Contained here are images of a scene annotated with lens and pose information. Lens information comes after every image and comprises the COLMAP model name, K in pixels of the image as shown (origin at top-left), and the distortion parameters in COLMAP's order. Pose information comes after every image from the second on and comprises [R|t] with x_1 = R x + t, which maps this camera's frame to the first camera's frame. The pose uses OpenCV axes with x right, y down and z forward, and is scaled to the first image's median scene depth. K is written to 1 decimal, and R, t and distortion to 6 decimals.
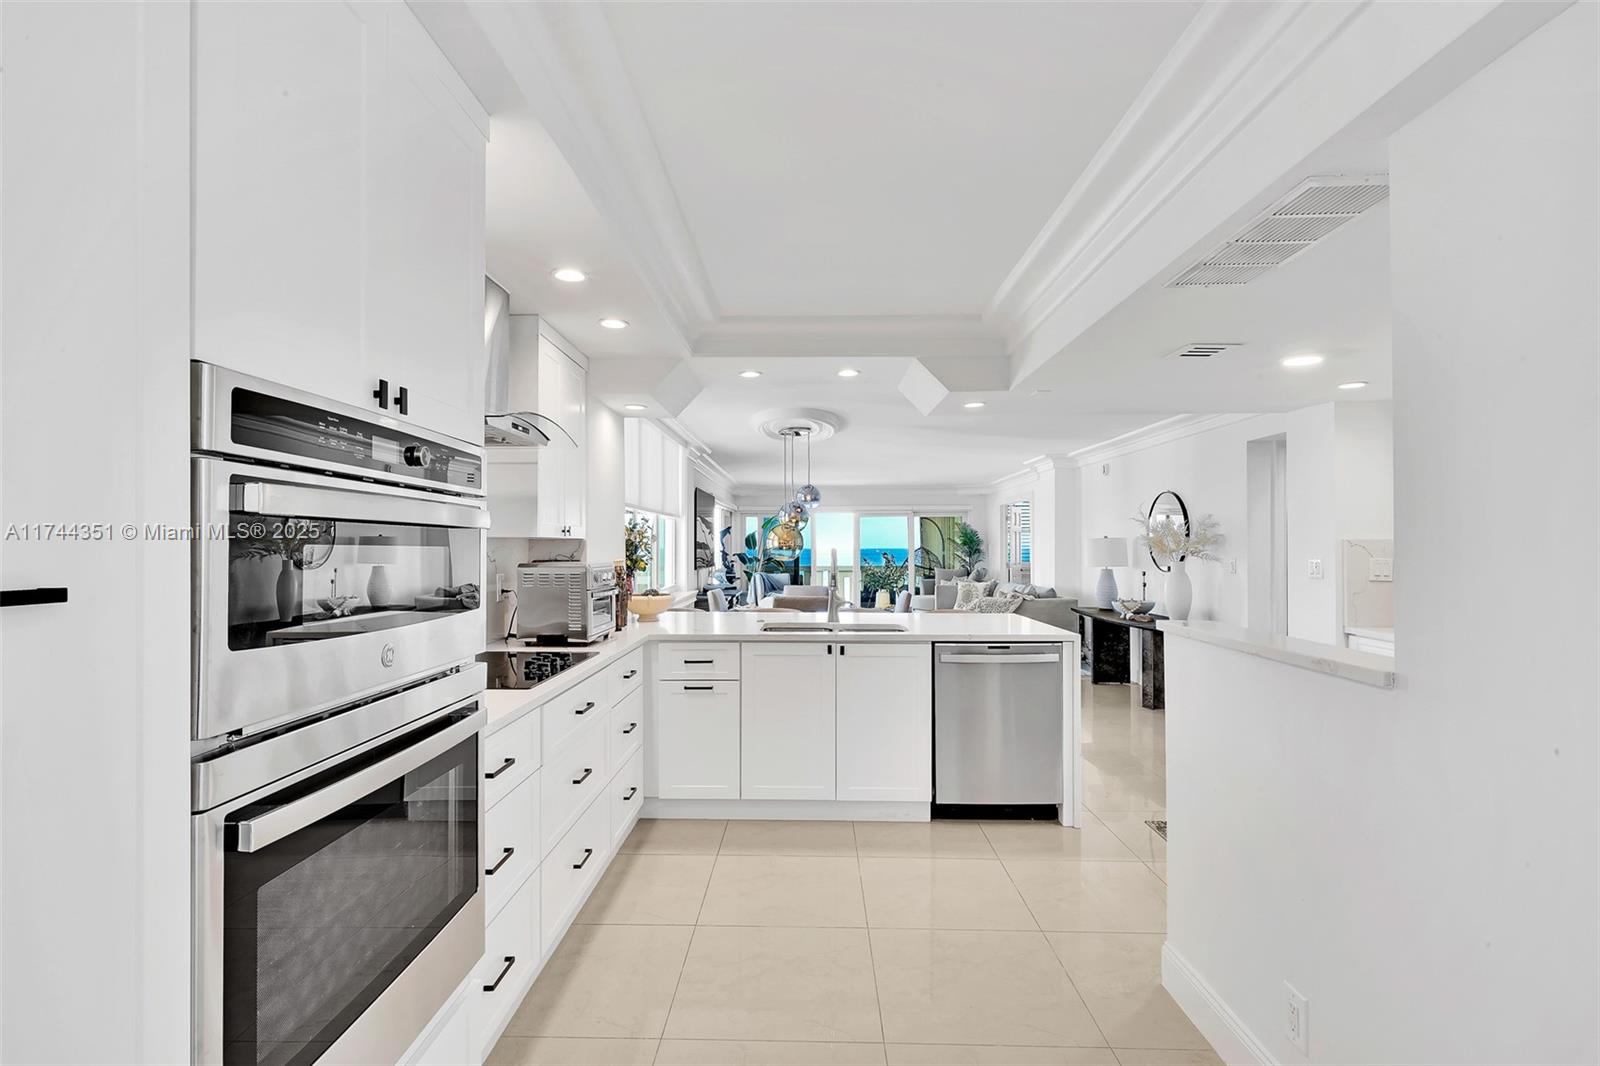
lens RADIAL K [[737.2, 0, 796.5], [0, 737.2, 542.9], [0, 0, 1]] dist [-0.000046, 0.002264]
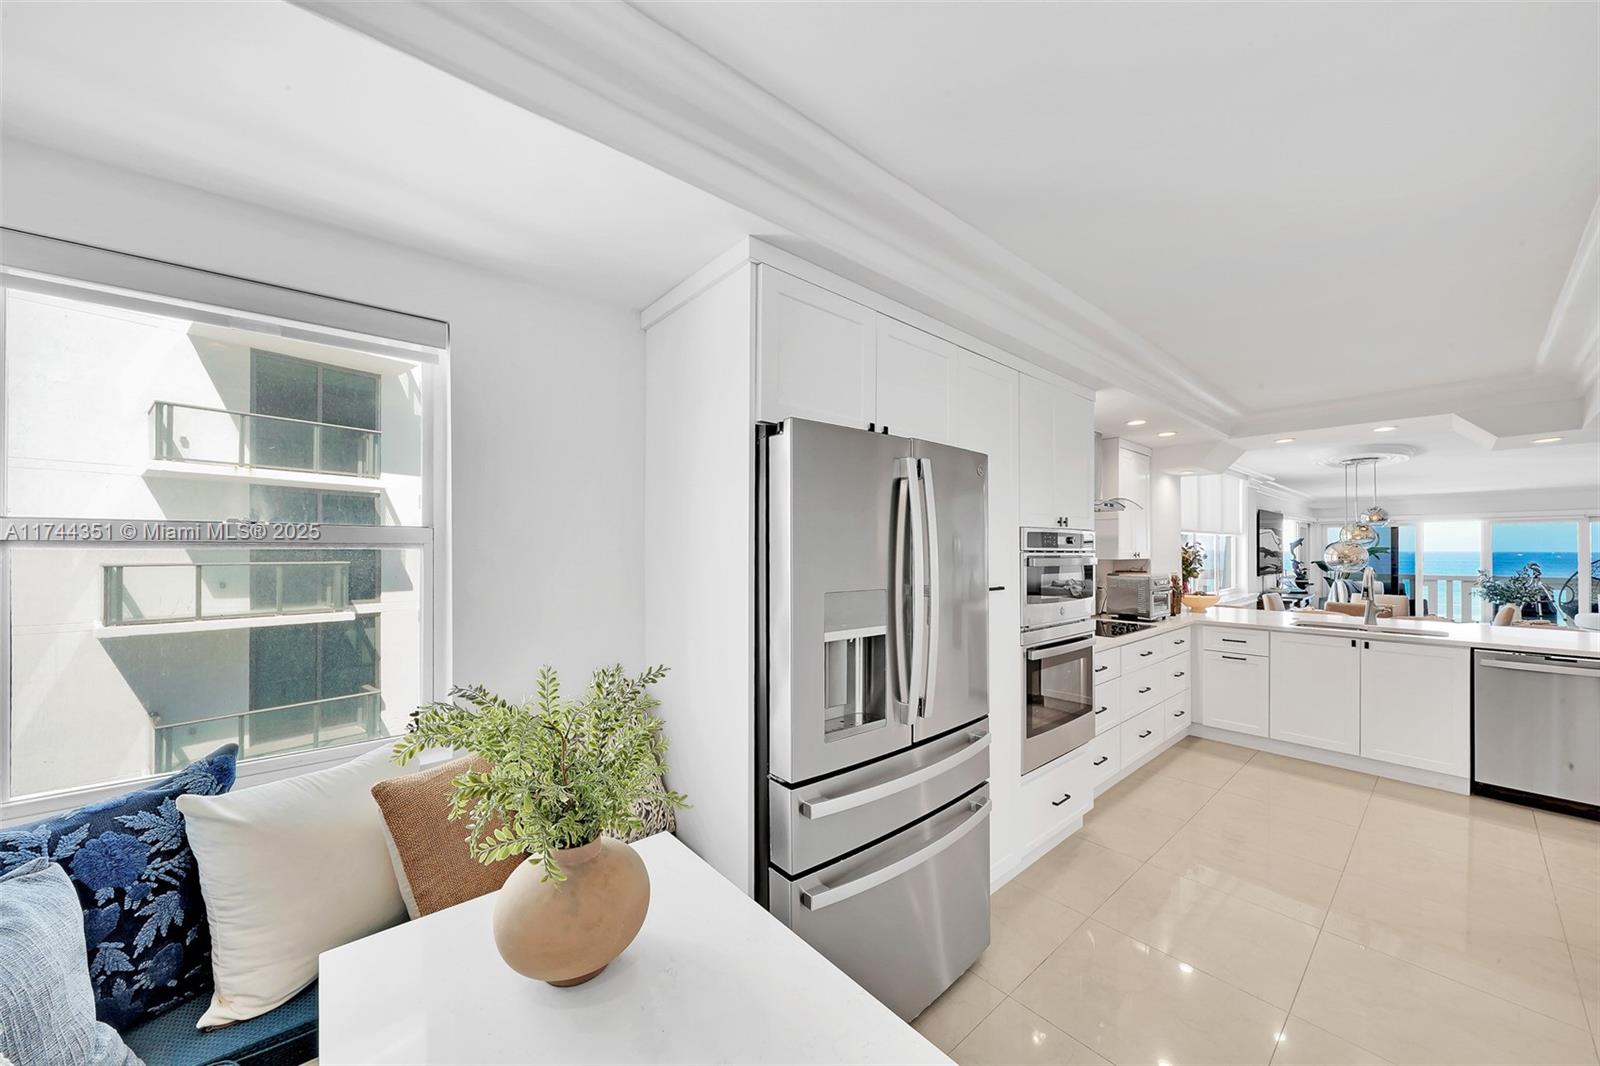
lens RADIAL K [[574.1, 0, 802.6], [0, 574.1, 547.5], [0, 0, 1]] dist [0.007486, -0.000430]
pose [[0.665149, -0.001655, -0.746709, 0.162380], [0.005291, 0.999983, 0.002496, -0.038463], [0.746692, -0.005611, 0.665146, -0.449817]]
